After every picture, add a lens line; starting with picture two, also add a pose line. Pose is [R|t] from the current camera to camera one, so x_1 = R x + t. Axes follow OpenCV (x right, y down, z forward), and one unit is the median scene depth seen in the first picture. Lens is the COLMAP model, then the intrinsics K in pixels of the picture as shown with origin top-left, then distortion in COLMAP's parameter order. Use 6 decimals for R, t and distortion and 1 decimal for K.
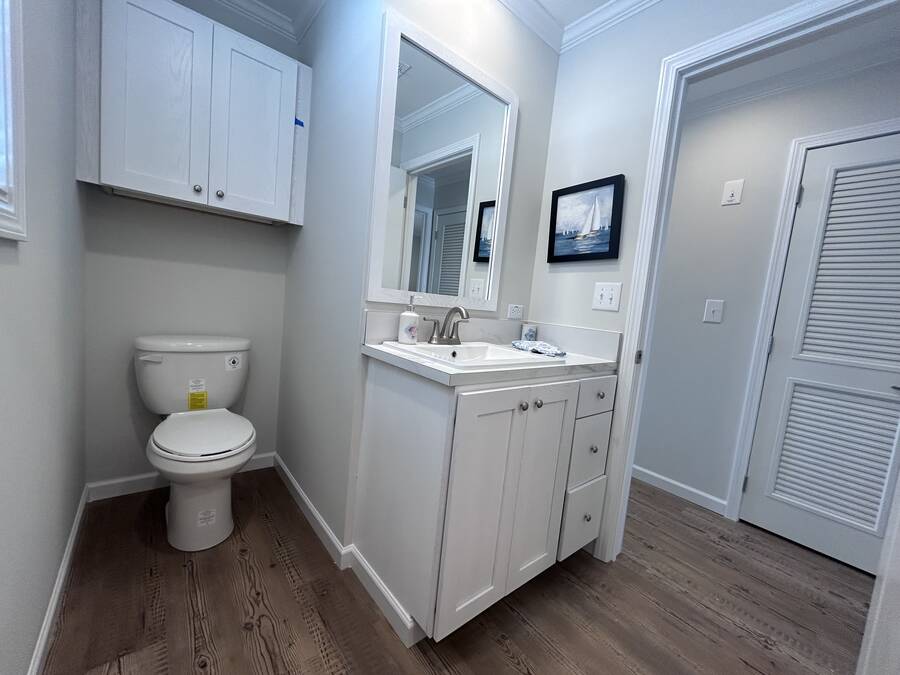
lens RADIAL K [[362.9, 0, 450.9], [0, 362.9, 334.2], [0, 0, 1]] dist [-0.004583, 0.000196]
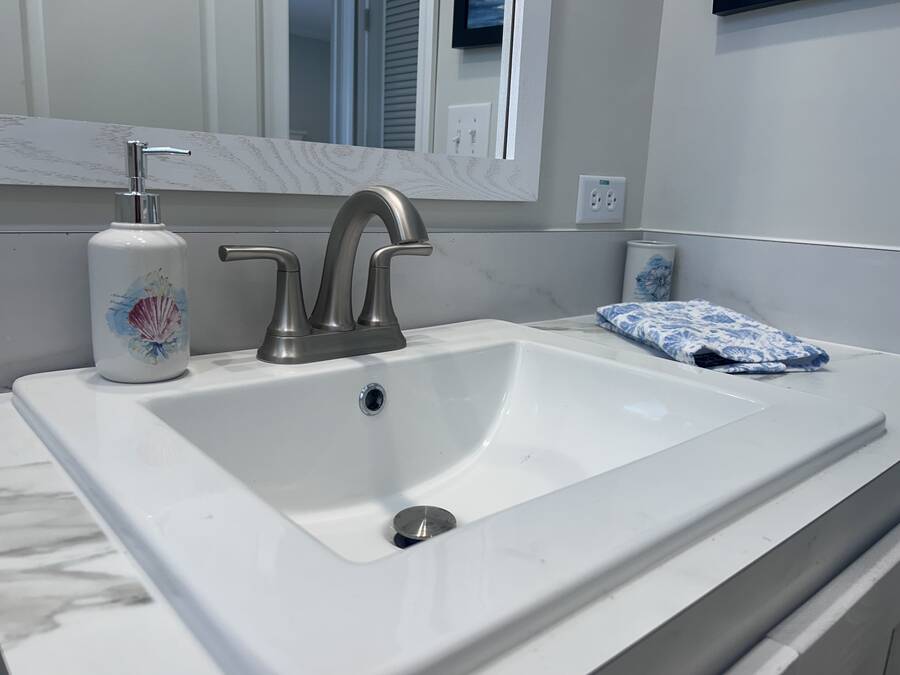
lens RADIAL K [[685.5, 0, 449.8], [0, 685.5, 342.0], [0, 0, 1]] dist [0.033382, -0.001144]
pose [[0.998202, -0.056533, 0.019896, 0.044618], [0.053450, 0.989924, 0.131127, -0.031531], [-0.027108, -0.129828, 0.991166, 0.501008]]
